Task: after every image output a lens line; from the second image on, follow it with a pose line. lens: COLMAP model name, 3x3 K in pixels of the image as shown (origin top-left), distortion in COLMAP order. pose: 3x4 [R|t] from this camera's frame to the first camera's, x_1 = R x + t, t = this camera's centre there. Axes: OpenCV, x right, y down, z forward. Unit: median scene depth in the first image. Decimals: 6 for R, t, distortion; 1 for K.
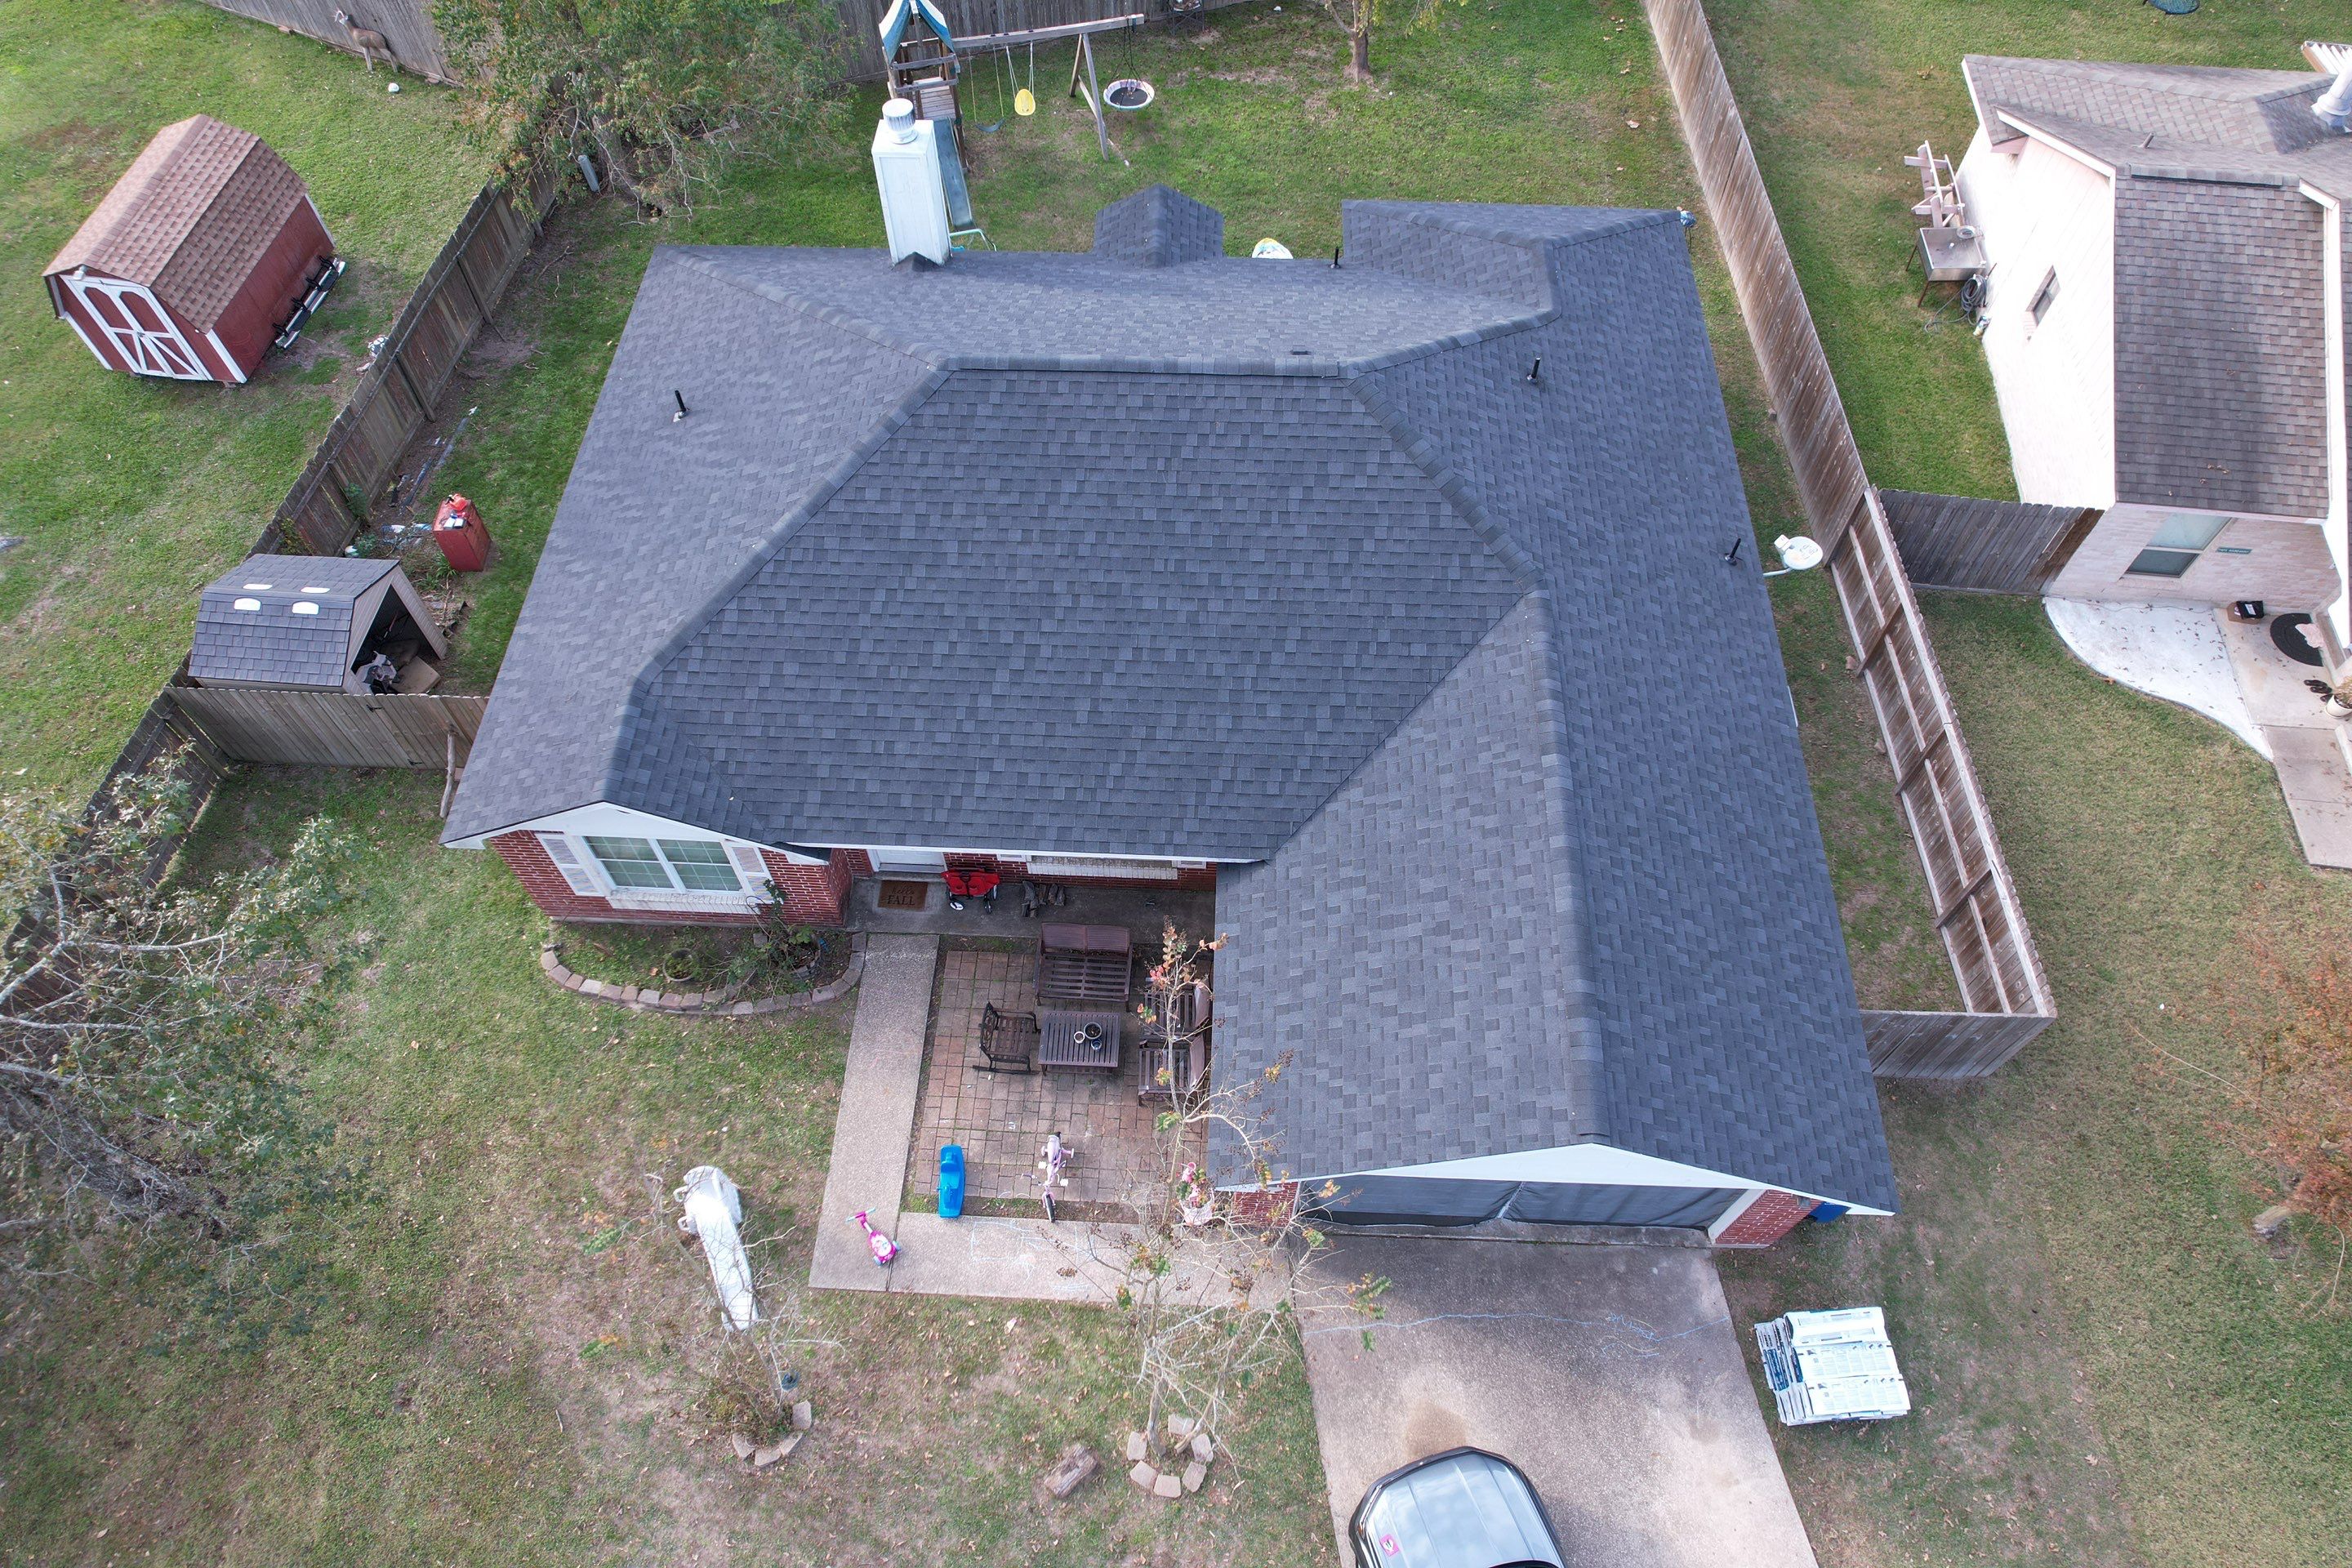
lens RADIAL K [[1500.3, 0, 1166.2], [0, 1500.3, 790.4], [0, 0, 1]] dist [-0.067926, 0.063086]
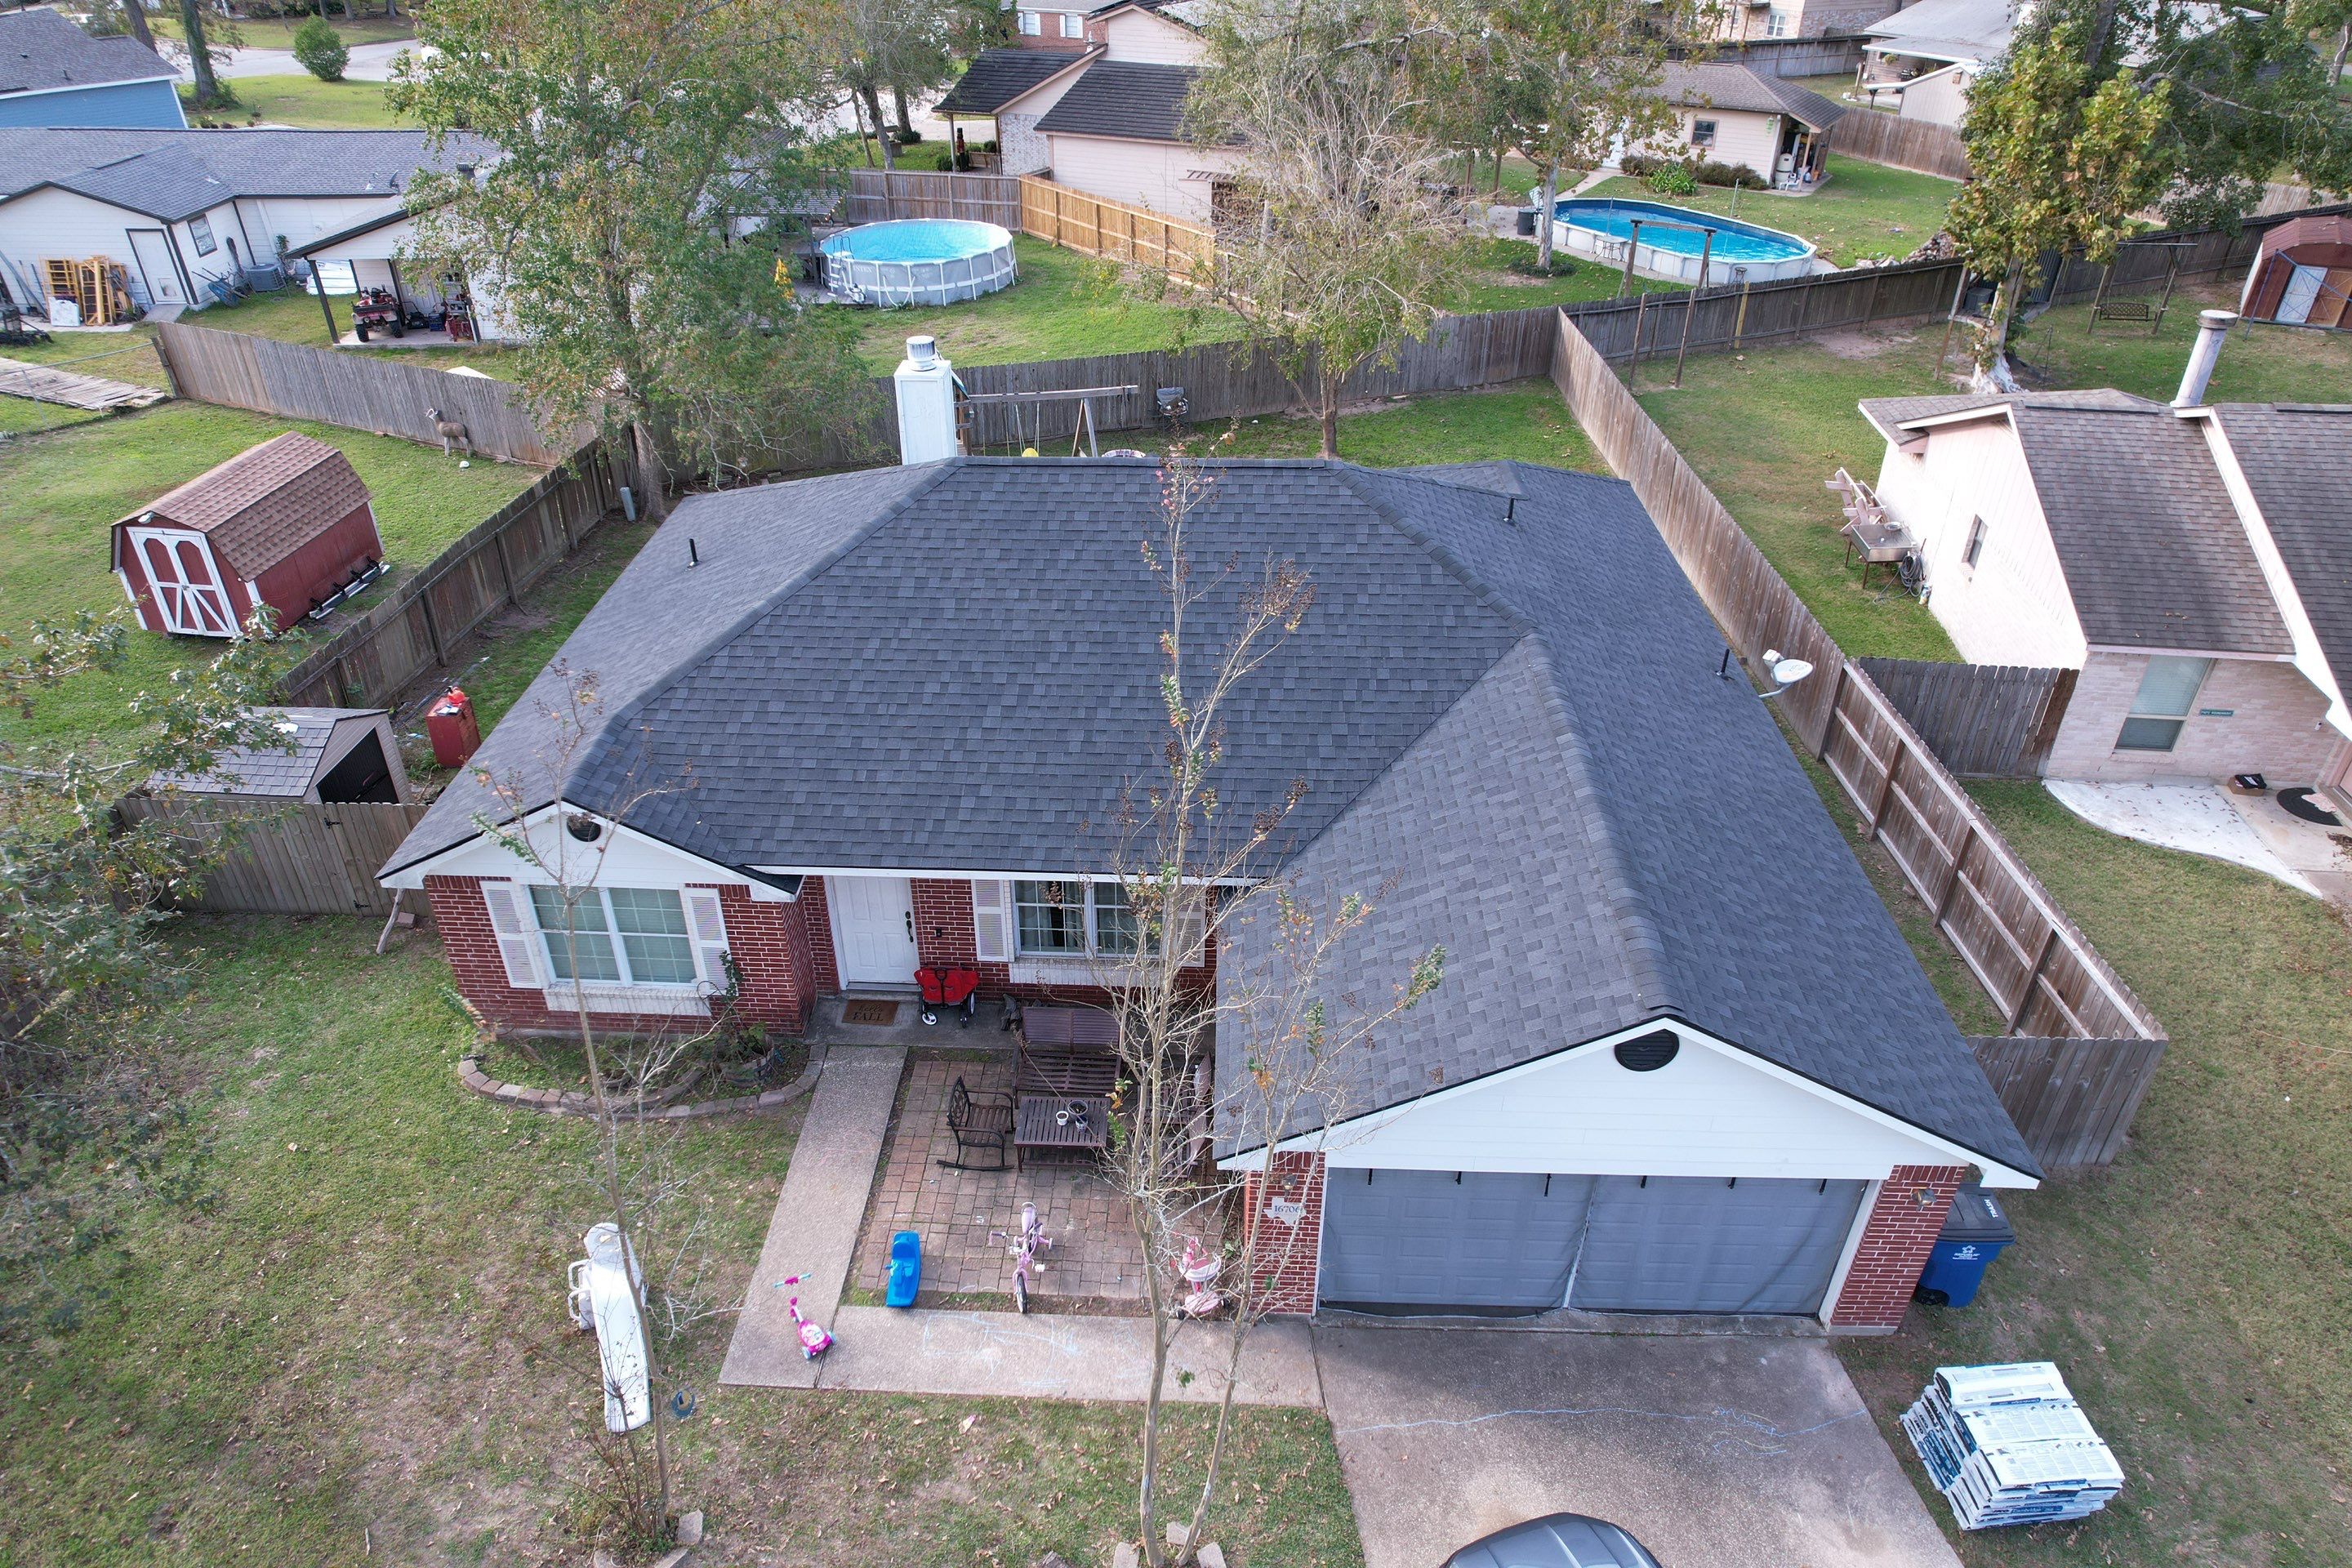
lens RADIAL K [[1500.3, 0, 1166.4], [0, 1500.3, 791.0], [0, 0, 1]] dist [-0.067926, 0.063086]
pose [[0.999941, 0.002699, 0.010476, -0.007223], [0.001901, 0.909476, -0.415753, 0.365770], [-0.010650, 0.415748, 0.909417, 0.132984]]
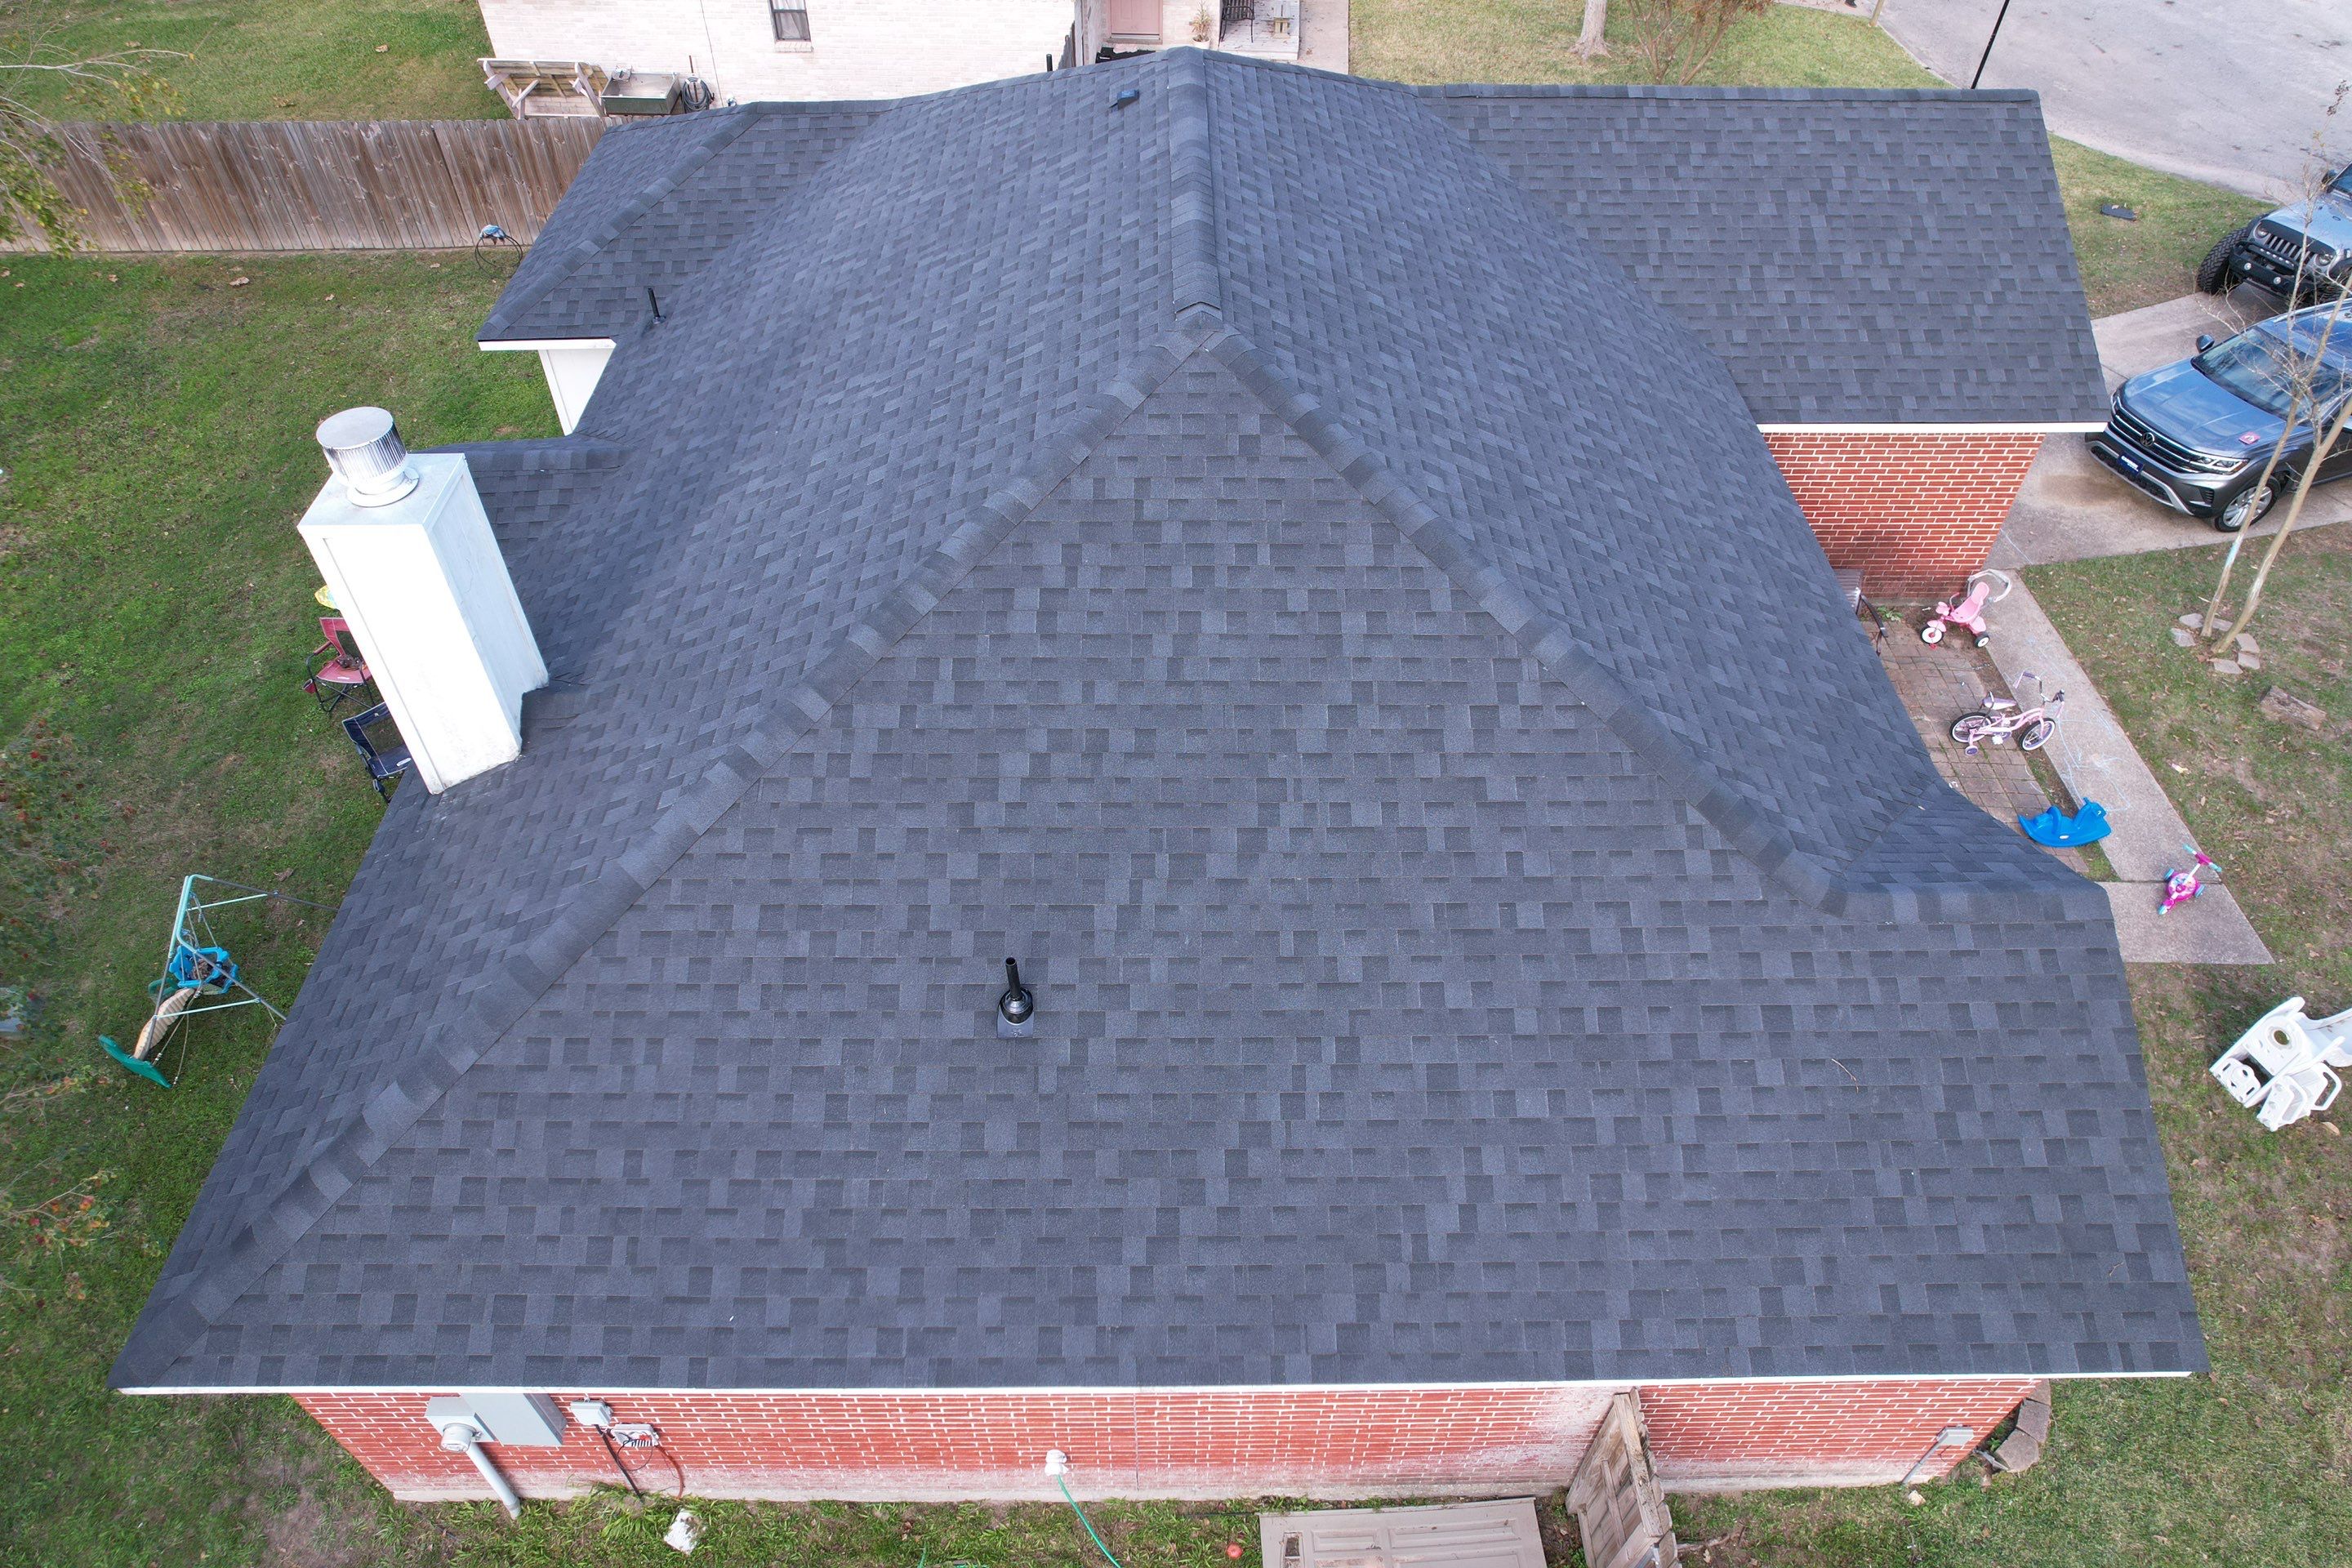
lens RADIAL K [[1500.3, 0, 1168.9], [0, 1500.3, 779.7], [0, 0, 1]] dist [-0.067926, 0.063086]
pose [[-0.055577, -0.710700, 0.701296, -0.648755], [0.838289, 0.348339, 0.419442, -0.470004], [-0.542386, 0.611200, 0.576412, 0.794069]]
